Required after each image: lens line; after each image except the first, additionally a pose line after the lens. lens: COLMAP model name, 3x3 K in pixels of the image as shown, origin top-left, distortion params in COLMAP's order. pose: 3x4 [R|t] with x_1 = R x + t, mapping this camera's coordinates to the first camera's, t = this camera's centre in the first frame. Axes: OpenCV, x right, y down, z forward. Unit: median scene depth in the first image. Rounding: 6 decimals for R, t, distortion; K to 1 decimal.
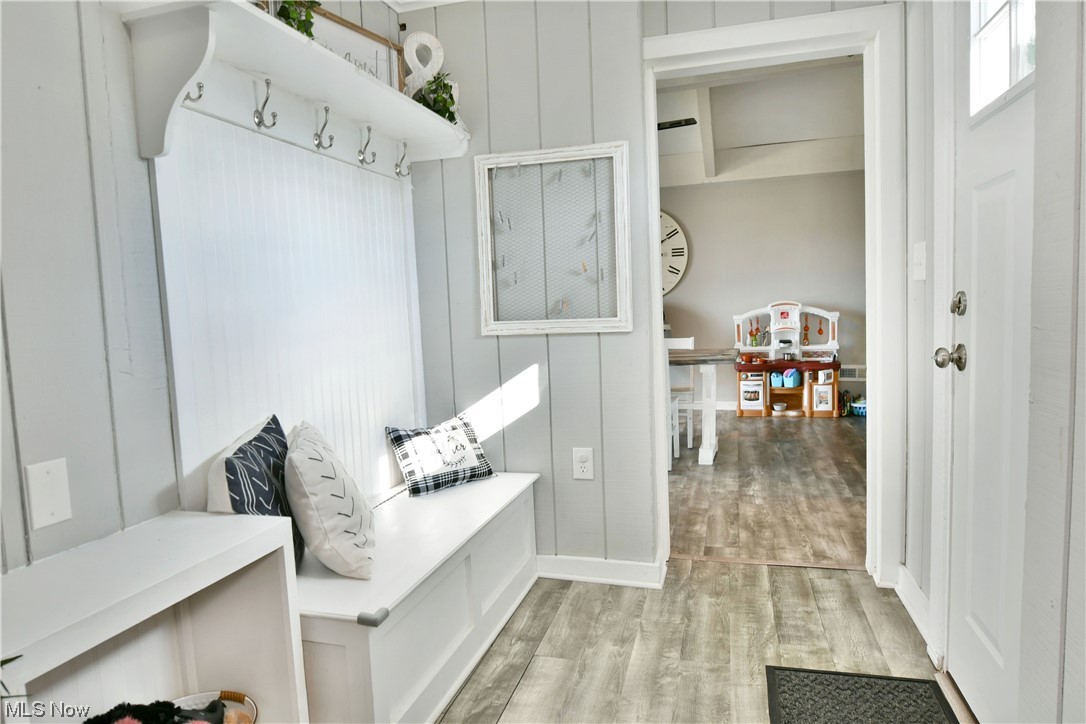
lens RADIAL K [[669.2, 0, 540.5], [0, 669.2, 362.1], [0, 0, 1]] dist [-0.015603, -0.001580]
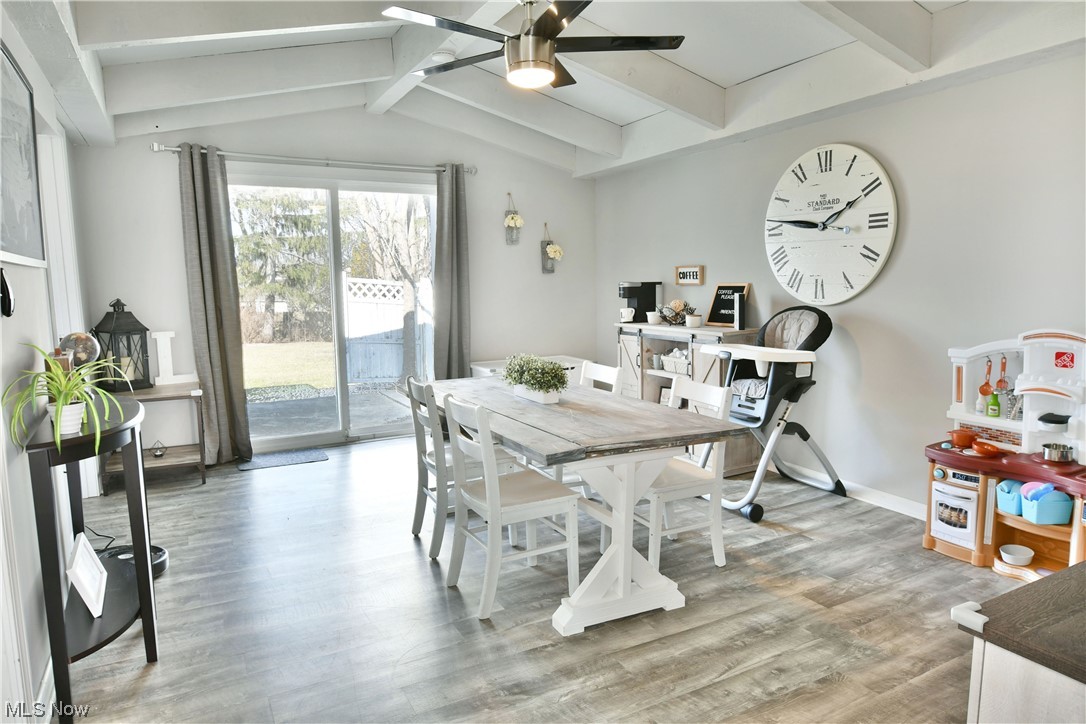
lens RADIAL K [[669.2, 0, 542.8], [0, 669.2, 362.1], [0, 0, 1]] dist [-0.015603, -0.001580]
pose [[0.702318, 0.122100, -0.701314, 0.432183], [-0.084270, 0.992513, 0.088408, -0.078831], [0.706858, -0.002990, 0.707349, 0.443083]]
